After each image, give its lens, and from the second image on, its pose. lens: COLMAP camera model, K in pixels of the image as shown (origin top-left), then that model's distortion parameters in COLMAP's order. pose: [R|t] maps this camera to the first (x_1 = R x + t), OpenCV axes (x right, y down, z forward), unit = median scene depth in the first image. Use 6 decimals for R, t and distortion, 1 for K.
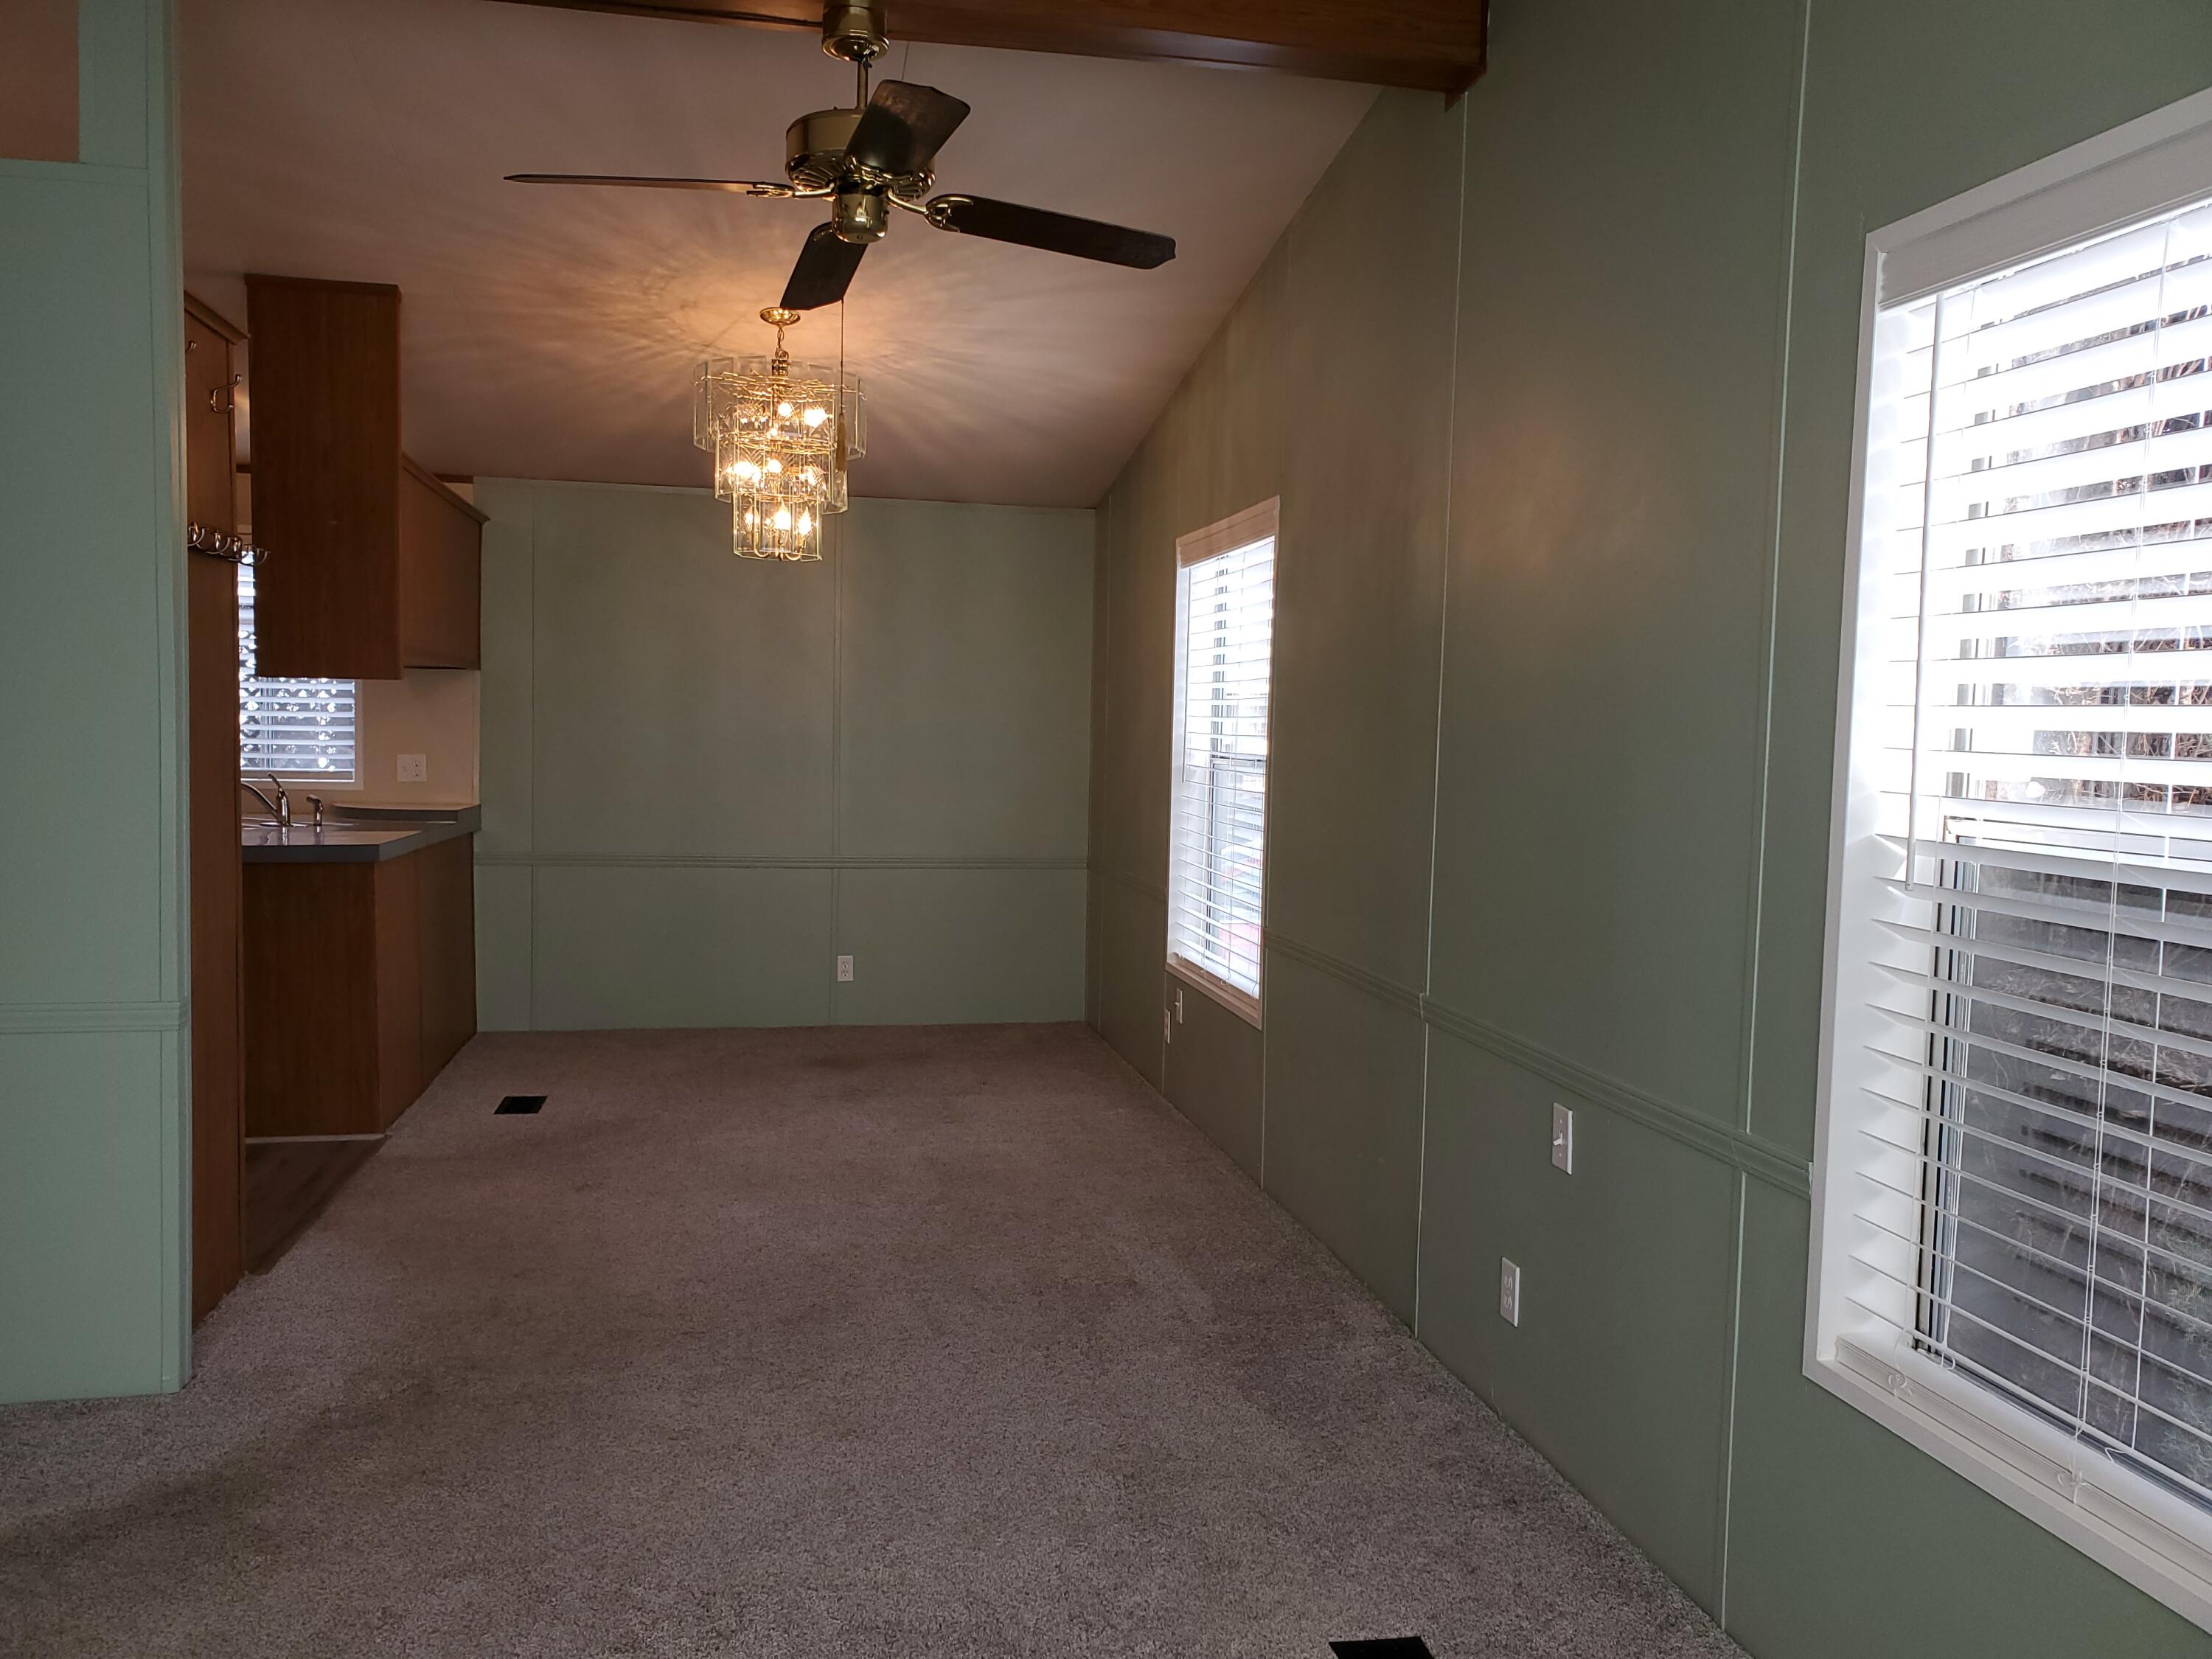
lens RADIAL K [[1722.1, 0, 1107.3], [0, 1722.1, 834.7], [0, 0, 1]] dist [0.010623, 0.007876]
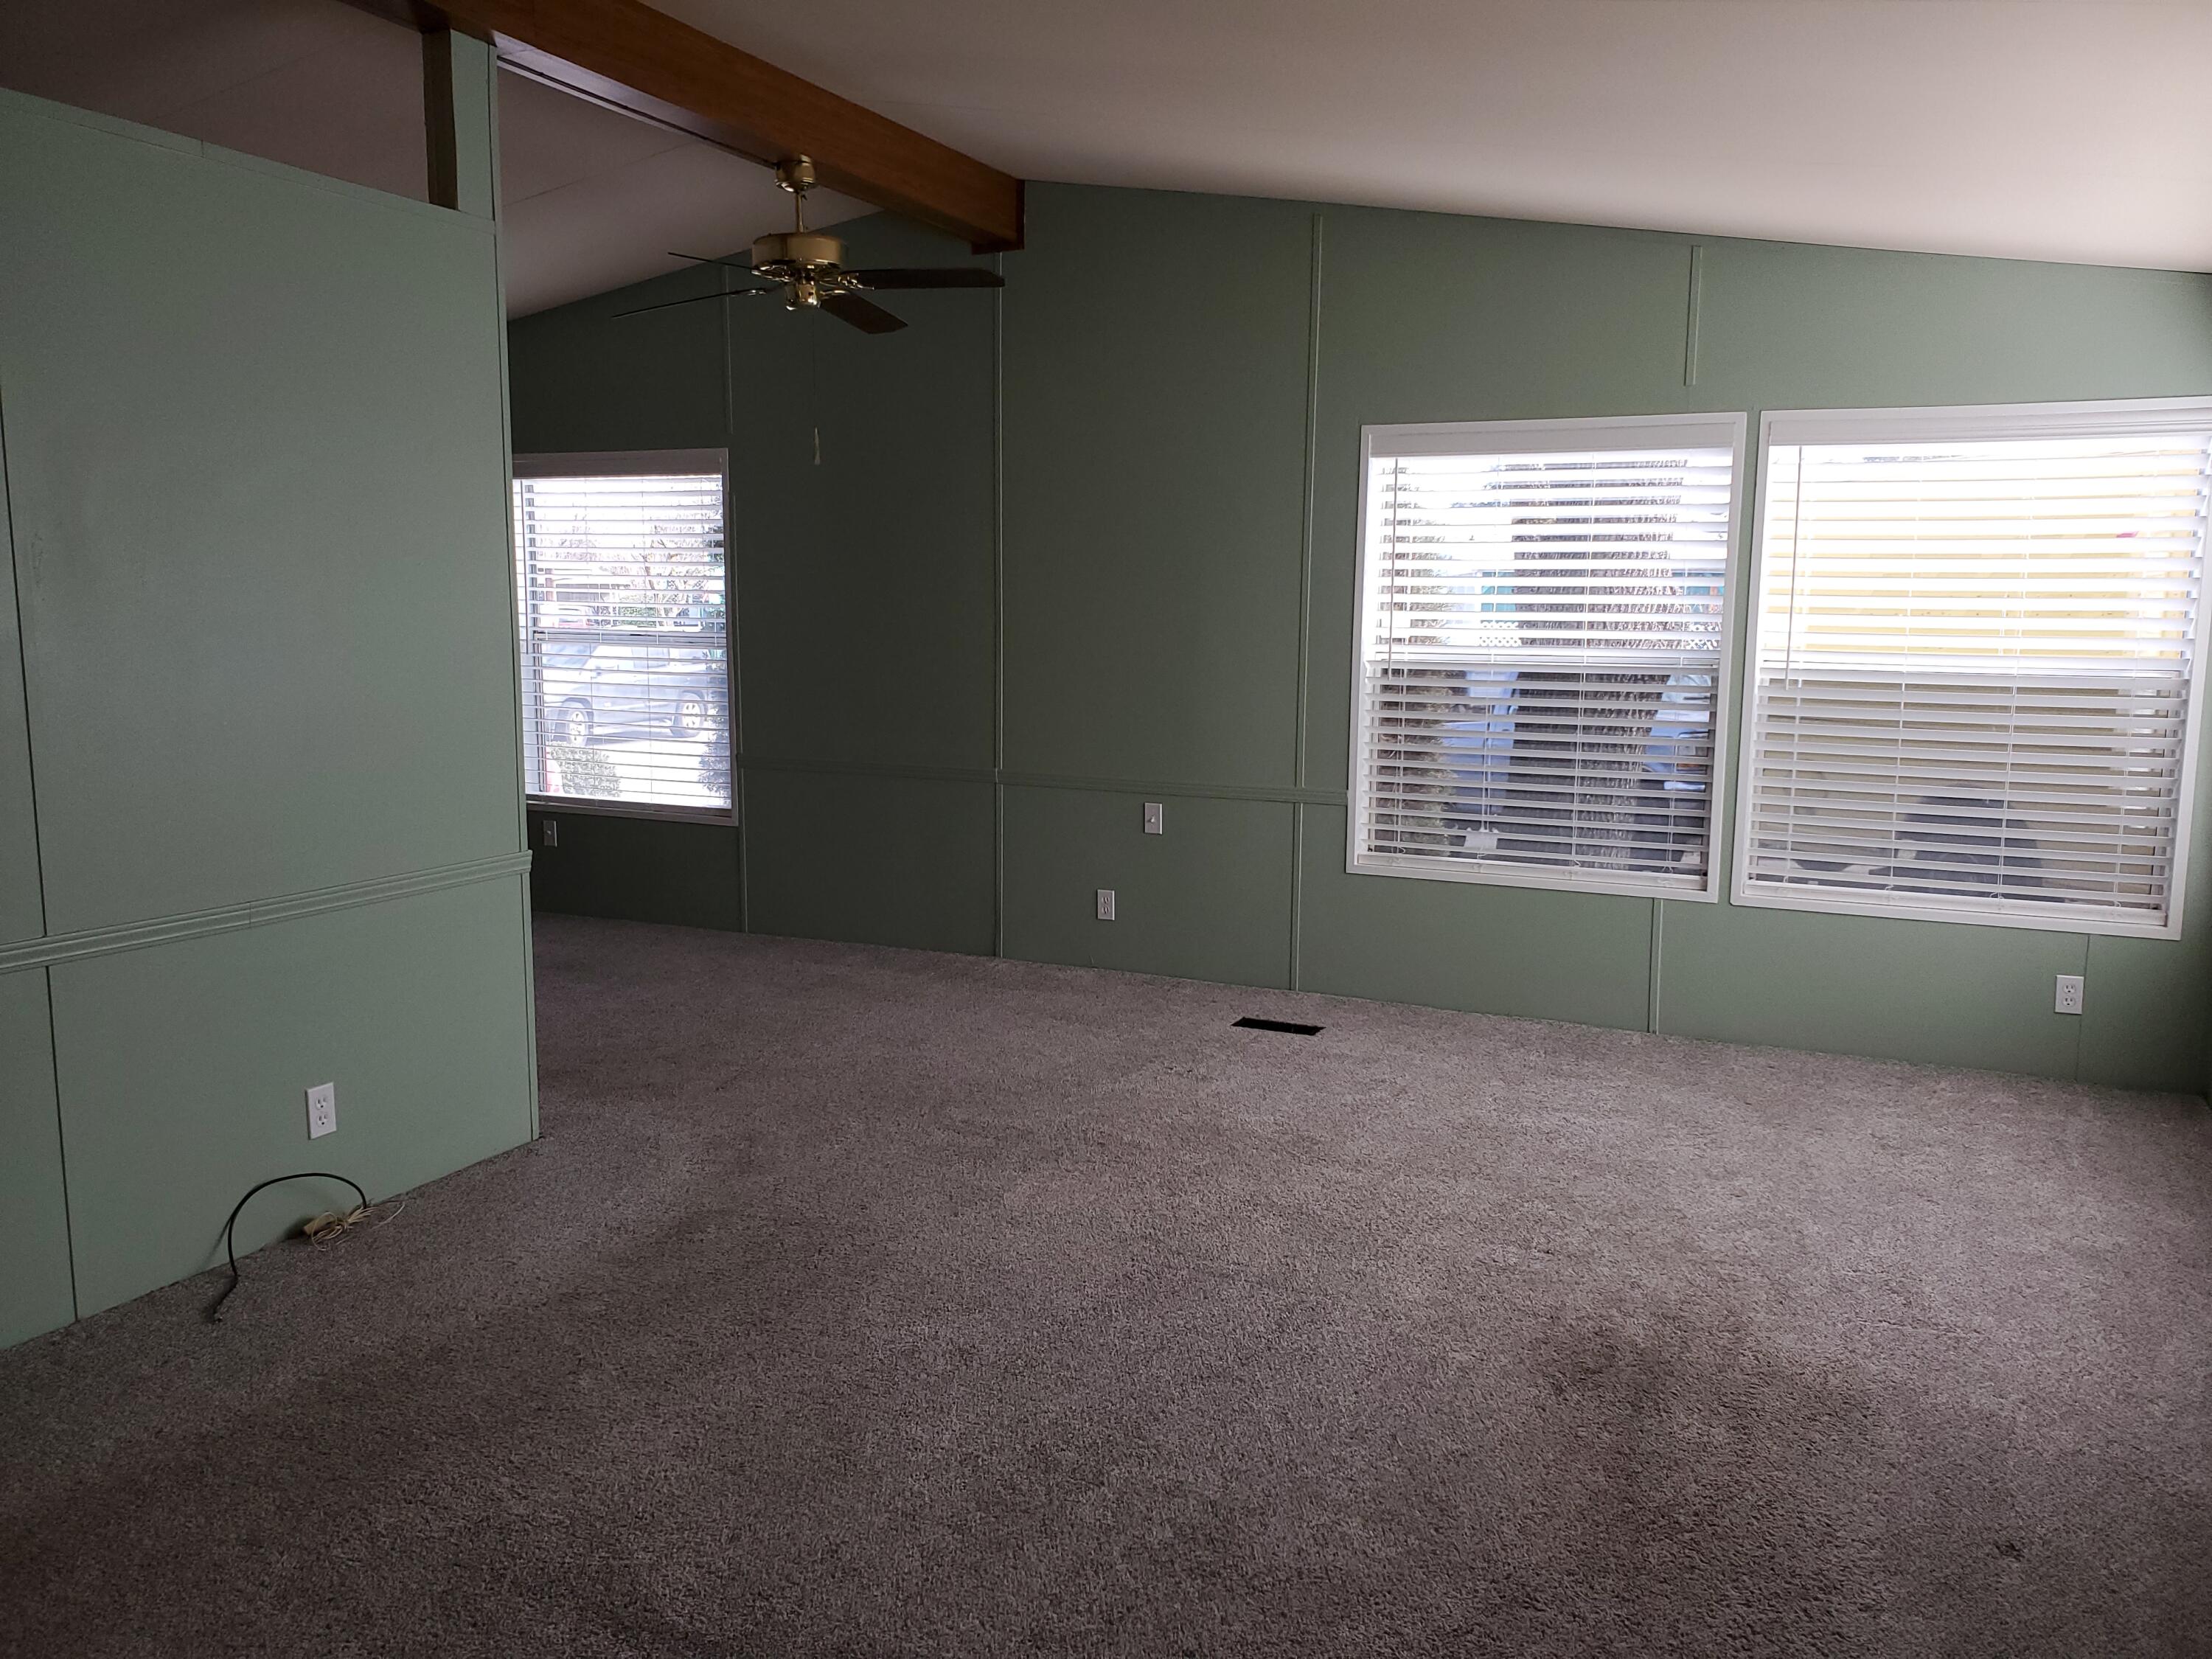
lens RADIAL K [[1722.1, 0, 1116.3], [0, 1722.1, 825.5], [0, 0, 1]] dist [0.010623, 0.007876]
pose [[0.579238, -0.125874, 0.805381, -0.862229], [0.053457, 0.991745, 0.116554, -0.034531], [-0.813403, -0.024459, 0.581185, -0.095098]]
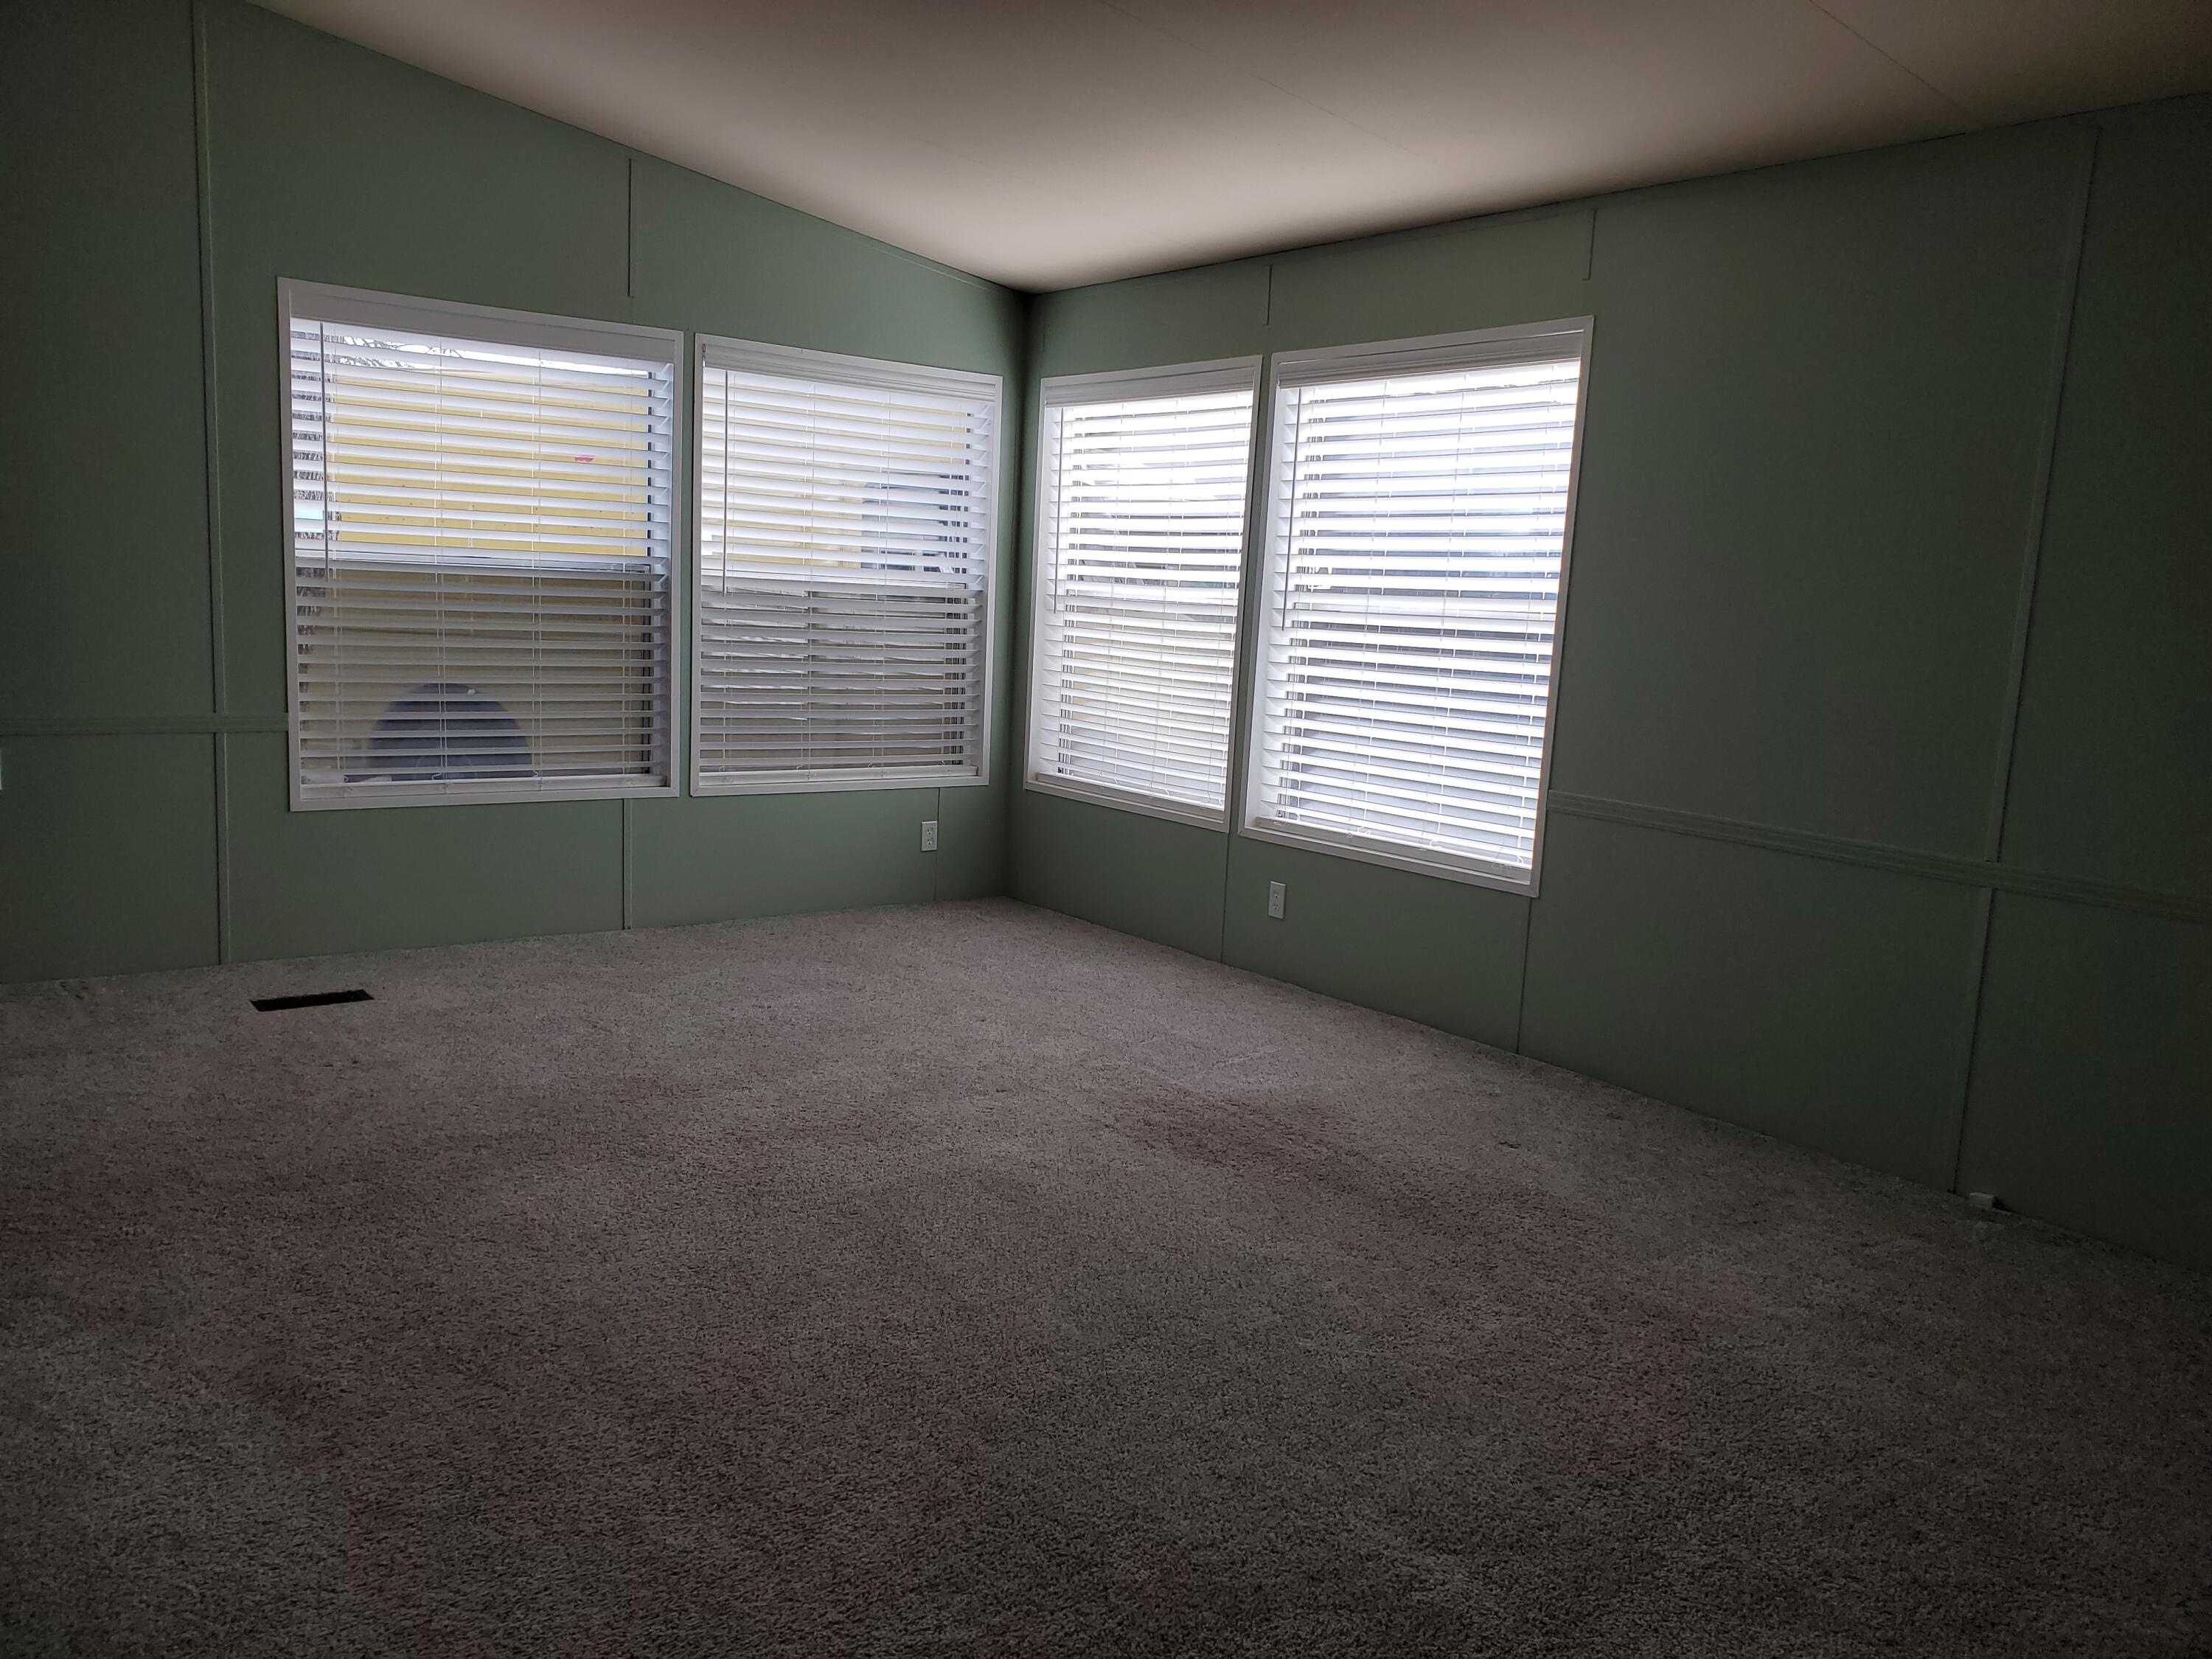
lens RADIAL K [[1722.1, 0, 1124.4], [0, 1722.1, 847.9], [0, 0, 1]] dist [0.010623, 0.007876]
pose [[-0.463910, -0.195527, 0.864035, -0.922512], [-0.011351, 0.976570, 0.214899, -0.058534], [-0.885810, 0.089887, -0.455260, 0.498801]]
